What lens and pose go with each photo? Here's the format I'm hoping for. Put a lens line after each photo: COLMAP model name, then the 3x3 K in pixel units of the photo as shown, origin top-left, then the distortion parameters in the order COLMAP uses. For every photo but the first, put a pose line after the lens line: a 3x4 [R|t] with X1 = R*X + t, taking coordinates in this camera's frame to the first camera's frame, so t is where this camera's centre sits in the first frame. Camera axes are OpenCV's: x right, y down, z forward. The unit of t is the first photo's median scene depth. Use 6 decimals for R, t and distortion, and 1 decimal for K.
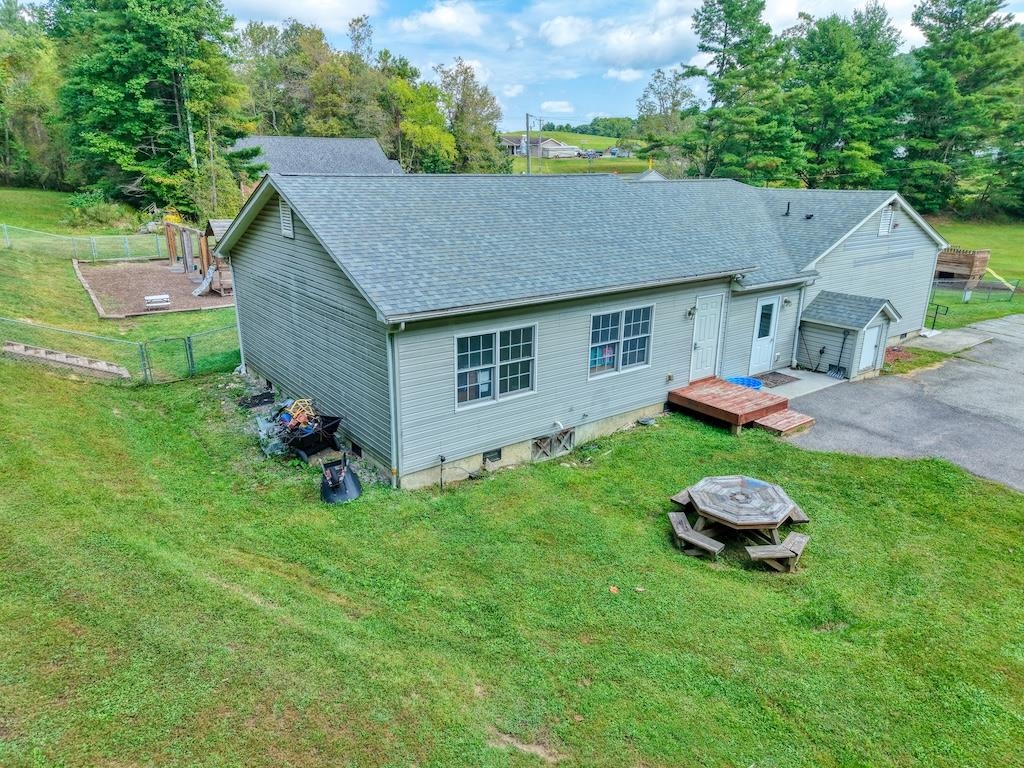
lens RADIAL K [[686.2, 0, 512.0], [0, 686.2, 384.0], [0, 0, 1]] dist [0.063327, -0.053505]
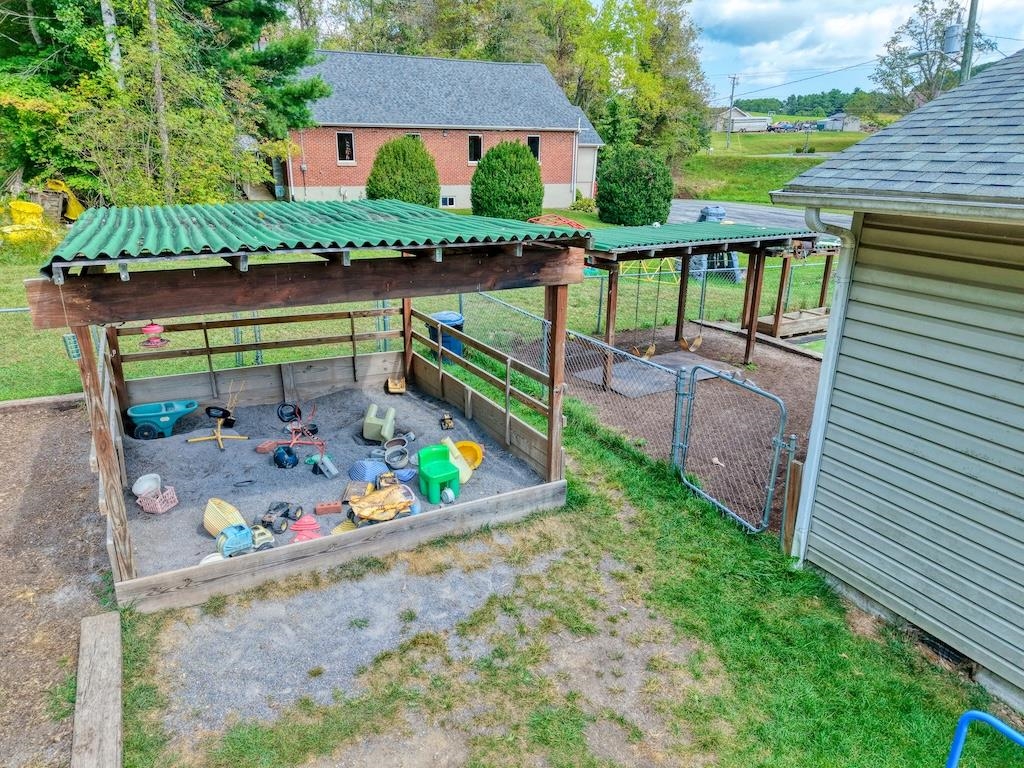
lens RADIAL K [[686.2, 0, 512.0], [0, 686.2, 384.0], [0, 0, 1]] dist [0.063327, -0.053505]
pose [[0.988147, 0.052991, -0.144076, -0.154536], [-0.051237, 0.998561, 0.015858, -0.133120], [0.144709, -0.008288, 0.989440, 0.540933]]
